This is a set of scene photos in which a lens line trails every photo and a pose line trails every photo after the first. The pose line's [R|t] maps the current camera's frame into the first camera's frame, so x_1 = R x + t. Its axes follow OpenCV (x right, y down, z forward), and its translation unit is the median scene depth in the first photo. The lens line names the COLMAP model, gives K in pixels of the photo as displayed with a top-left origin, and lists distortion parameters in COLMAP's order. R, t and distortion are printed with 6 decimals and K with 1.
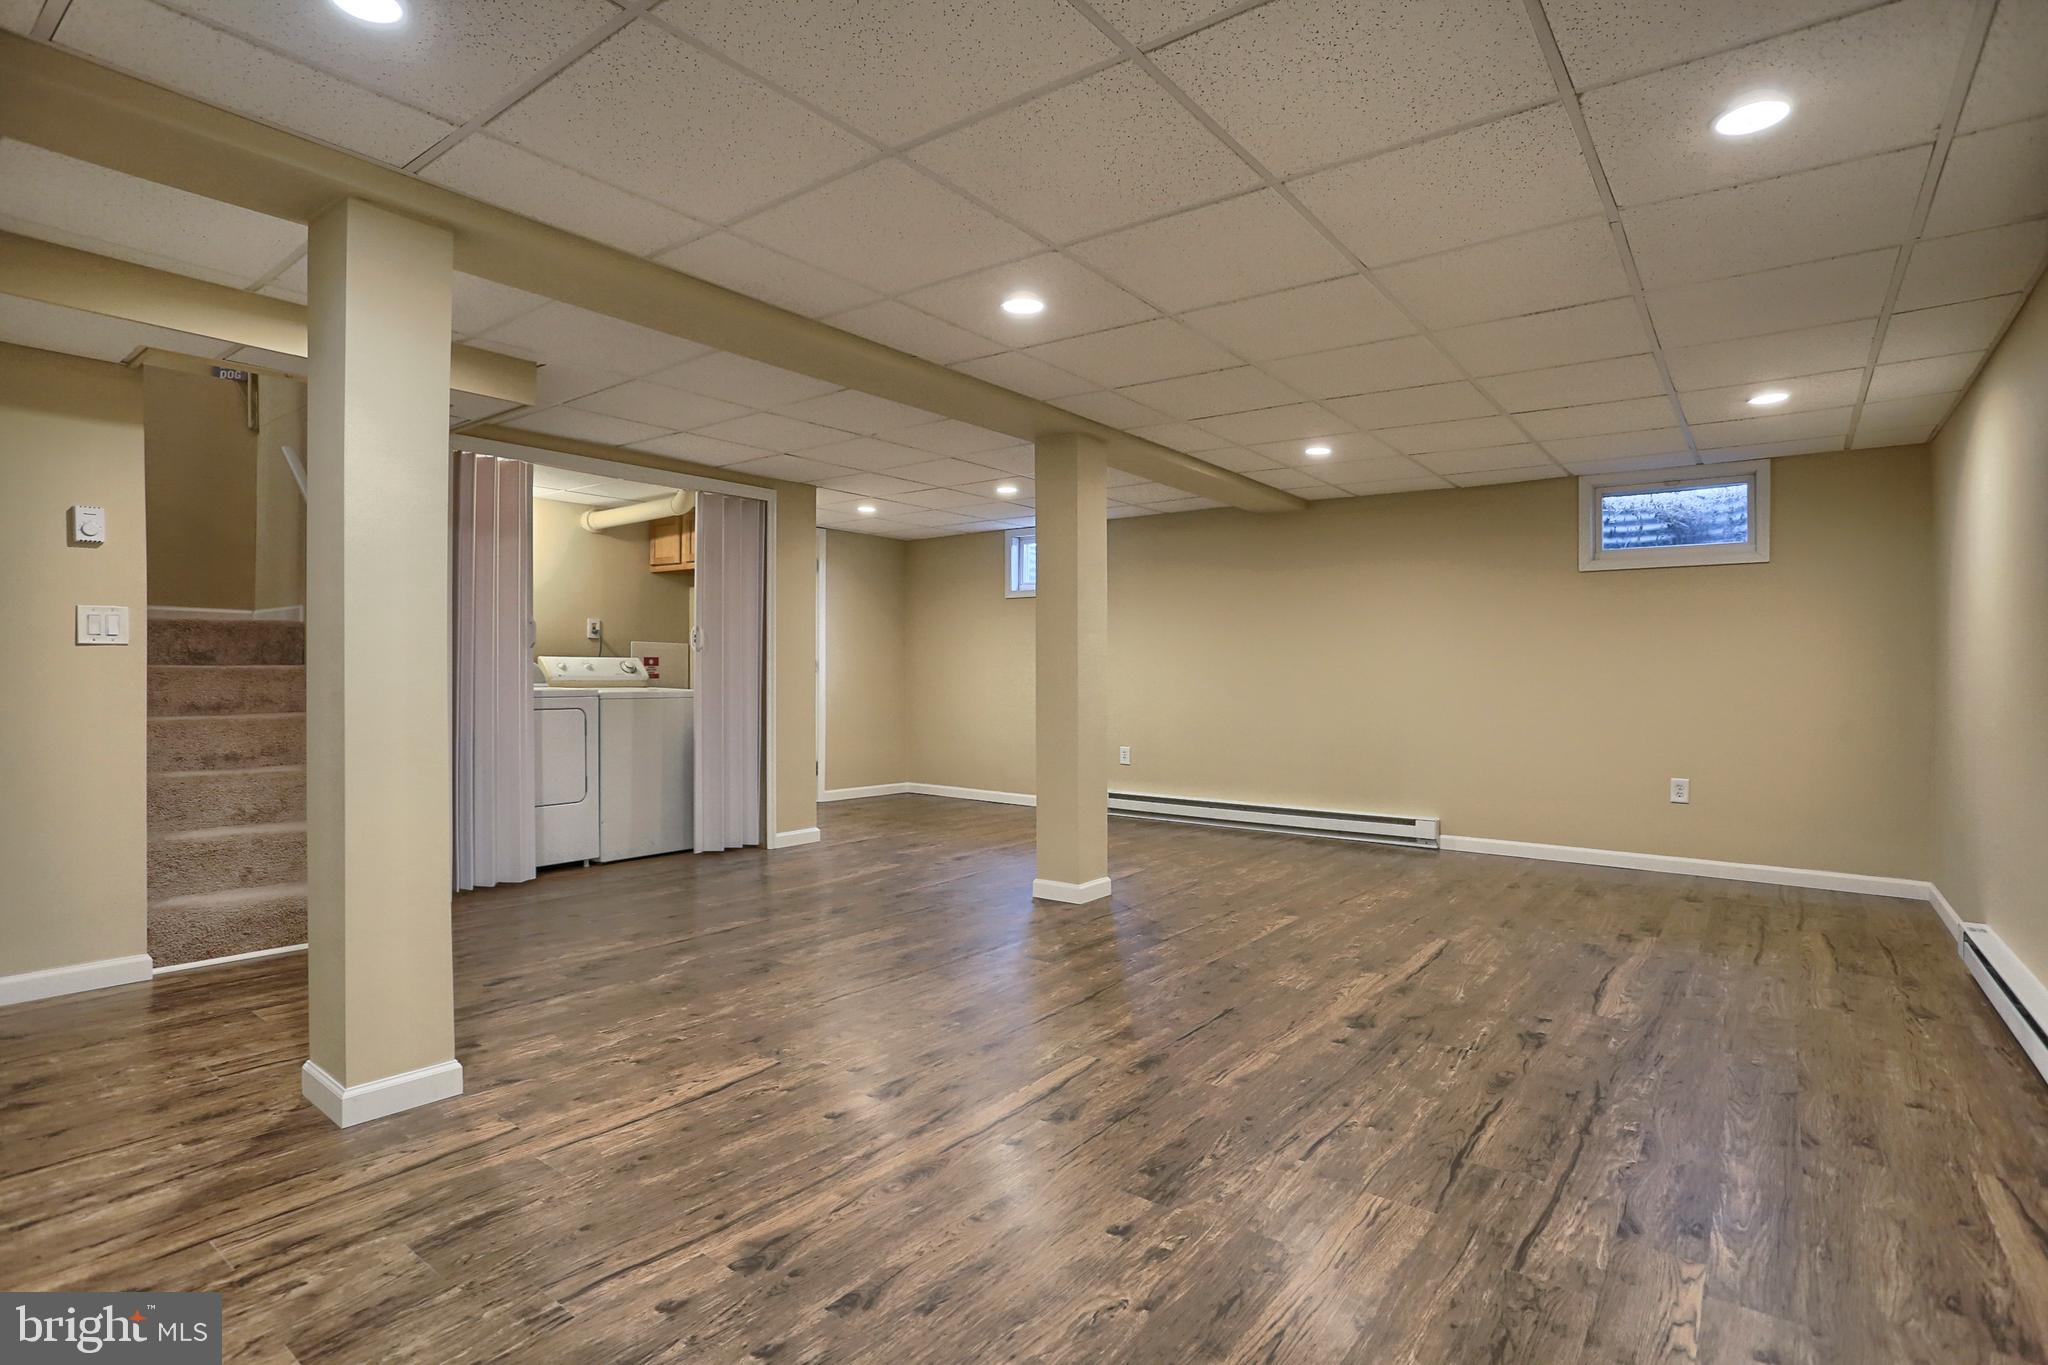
lens RADIAL K [[1035.6, 0, 1021.3], [0, 1035.6, 681.7], [0, 0, 1]] dist [-0.052446, 0.020744]
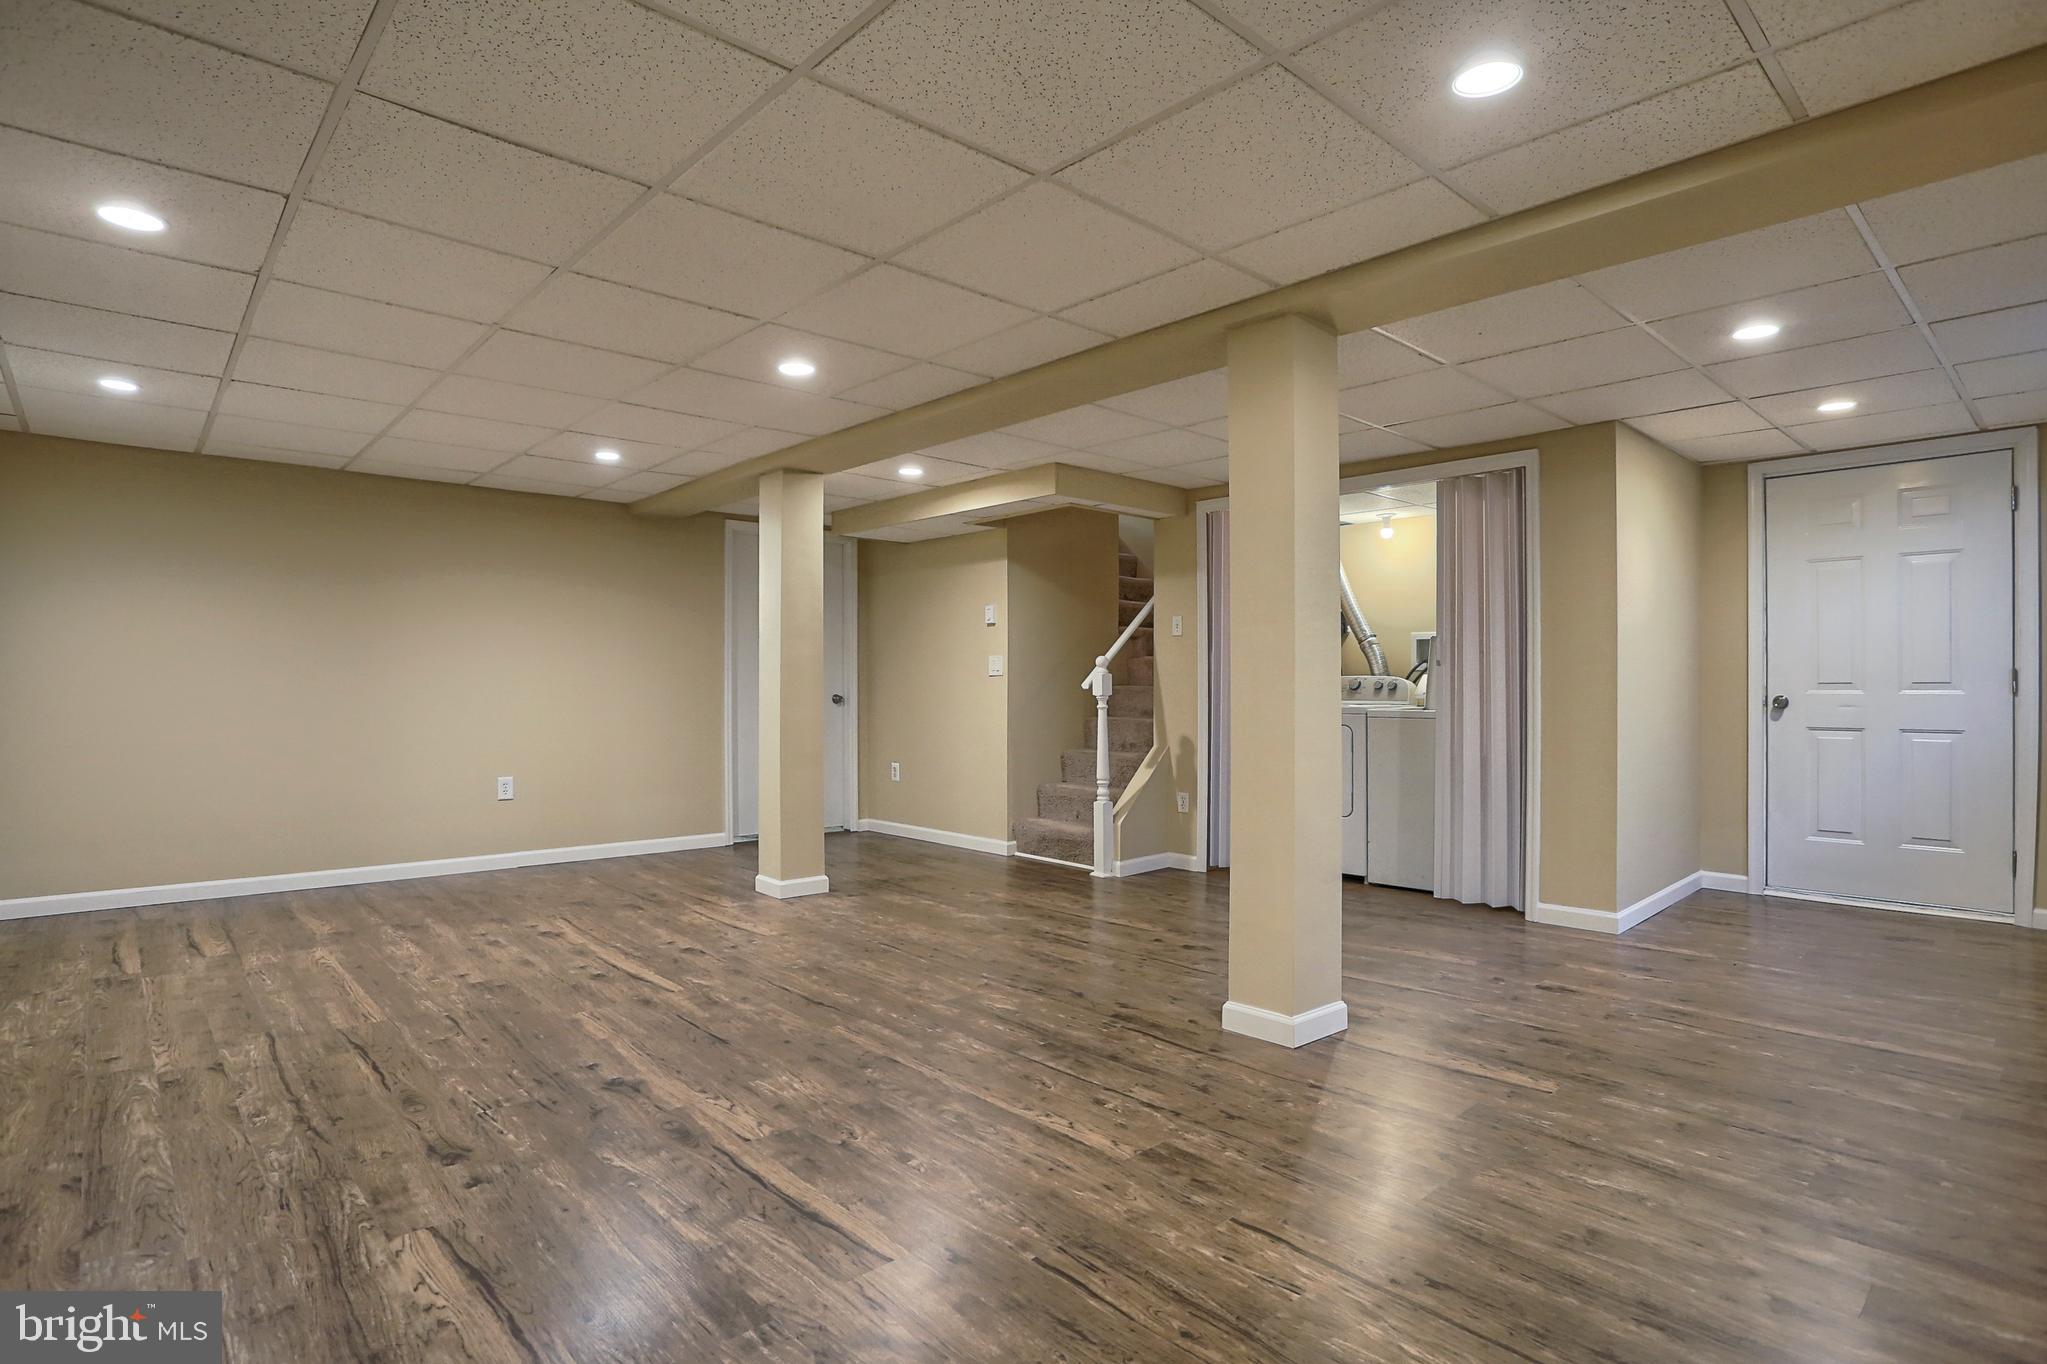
lens RADIAL K [[1035.1, 0, 979.2], [0, 1035.1, 693.2], [0, 0, 1]] dist [-0.052446, 0.020744]
pose [[-0.209187, -0.004802, -0.977864, 1.234048], [-0.010457, 0.999942, -0.002673, 0.001719], [0.977820, 0.009667, -0.209225, 1.635036]]
